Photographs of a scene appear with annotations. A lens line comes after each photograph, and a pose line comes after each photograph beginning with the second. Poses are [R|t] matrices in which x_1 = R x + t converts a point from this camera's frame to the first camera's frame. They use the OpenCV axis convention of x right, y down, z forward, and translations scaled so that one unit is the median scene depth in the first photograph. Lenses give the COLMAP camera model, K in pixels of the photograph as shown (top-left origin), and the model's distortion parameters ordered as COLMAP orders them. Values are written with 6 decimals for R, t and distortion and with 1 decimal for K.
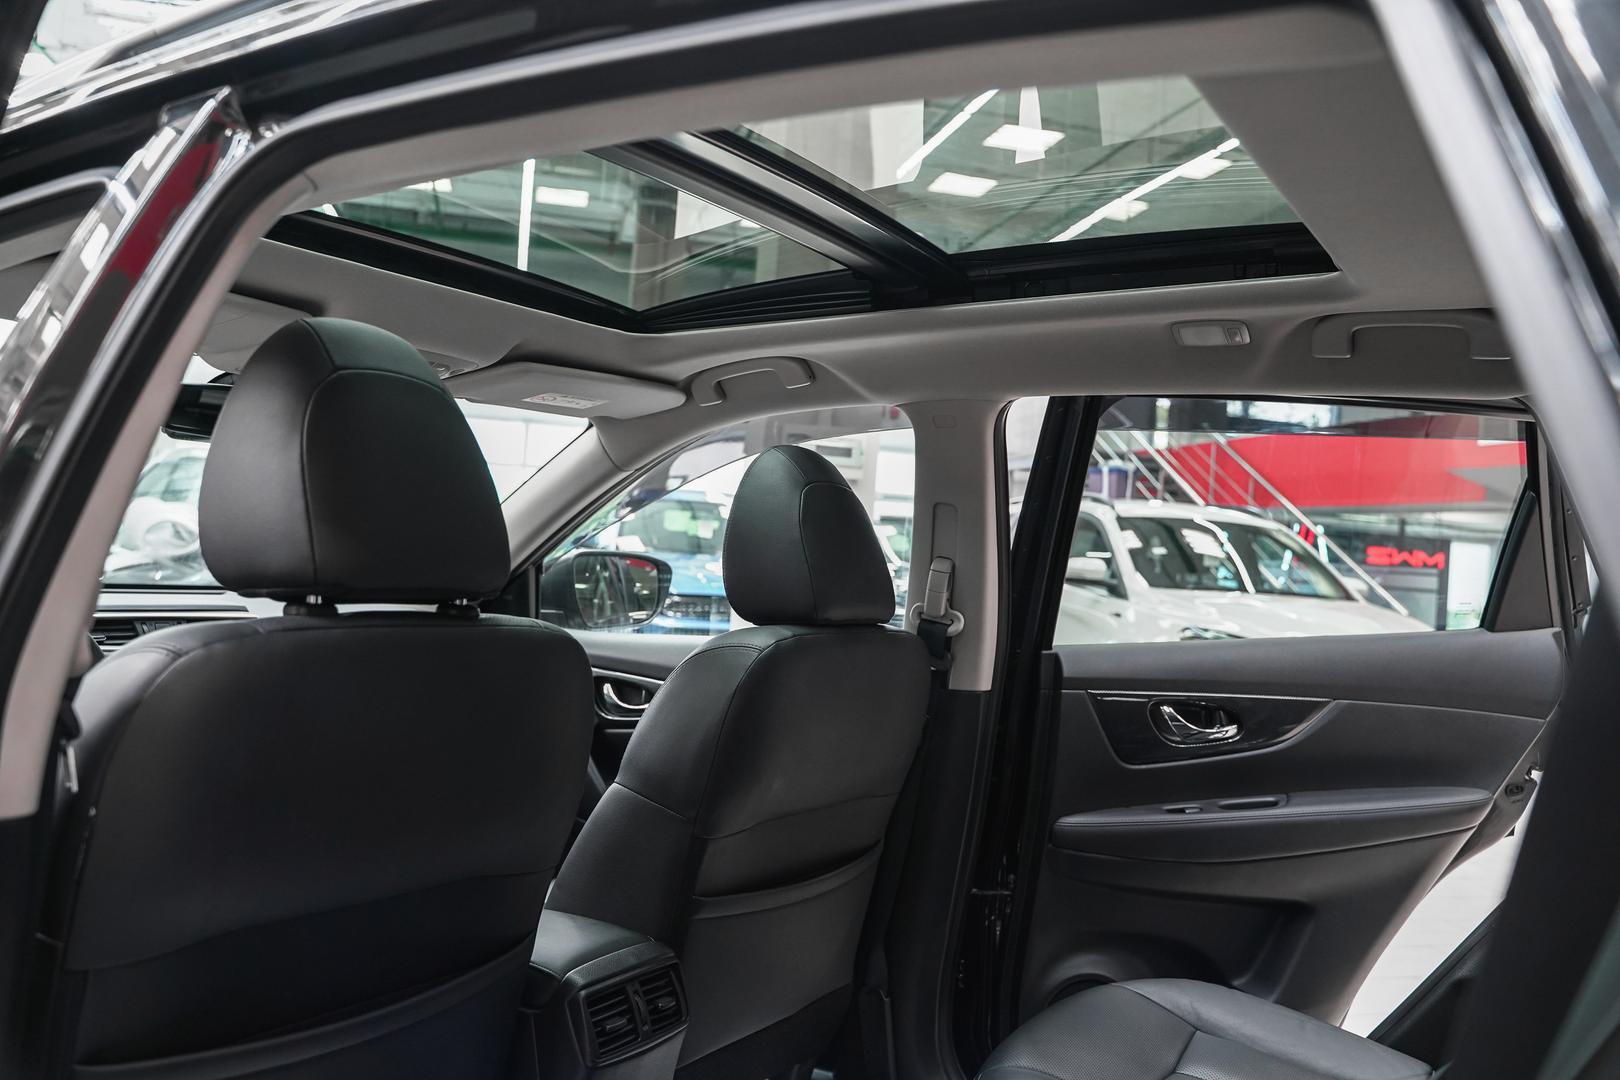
lens RADIAL K [[1327.5, 0, 810.0], [0, 1327.5, 540.0], [0, 0, 1]] dist [-0.109136, 0.094814]
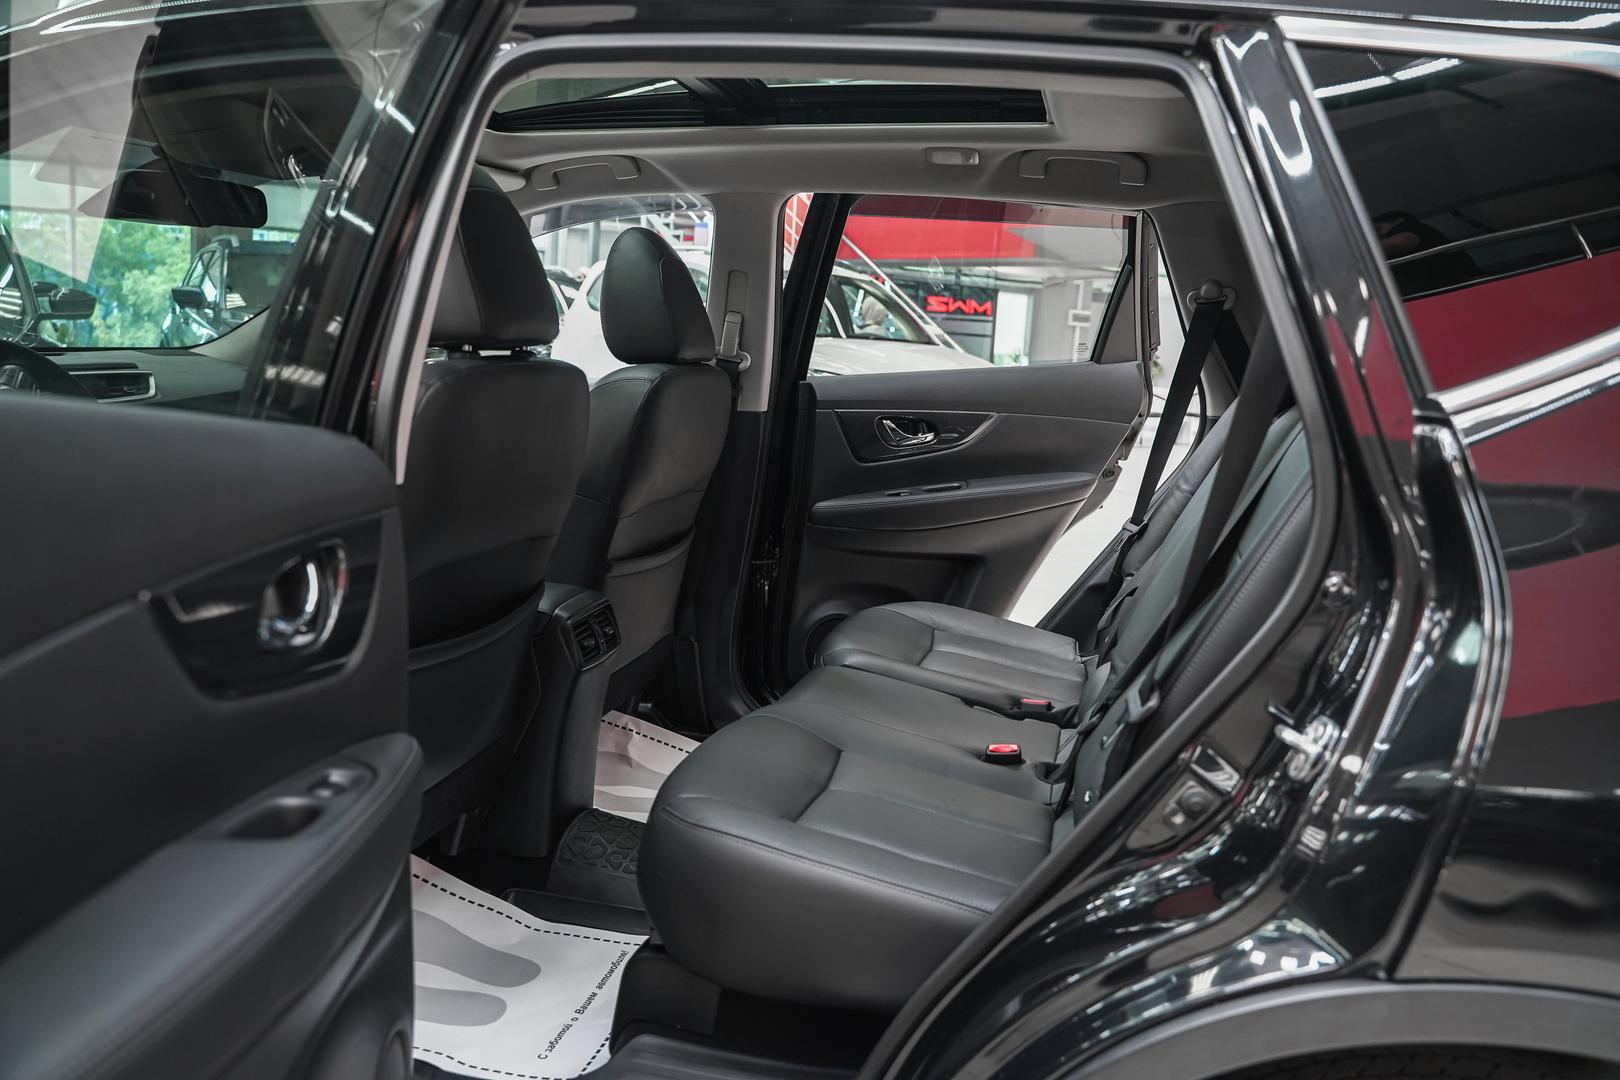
lens RADIAL K [[1327.5, 0, 810.0], [0, 1327.5, 540.0], [0, 0, 1]] dist [-0.109136, 0.094814]
pose [[0.944606, -0.060672, 0.322551, -0.266190], [-0.001048, 0.982203, 0.187821, -0.011109], [-0.328206, -0.177754, 0.927731, -0.290538]]
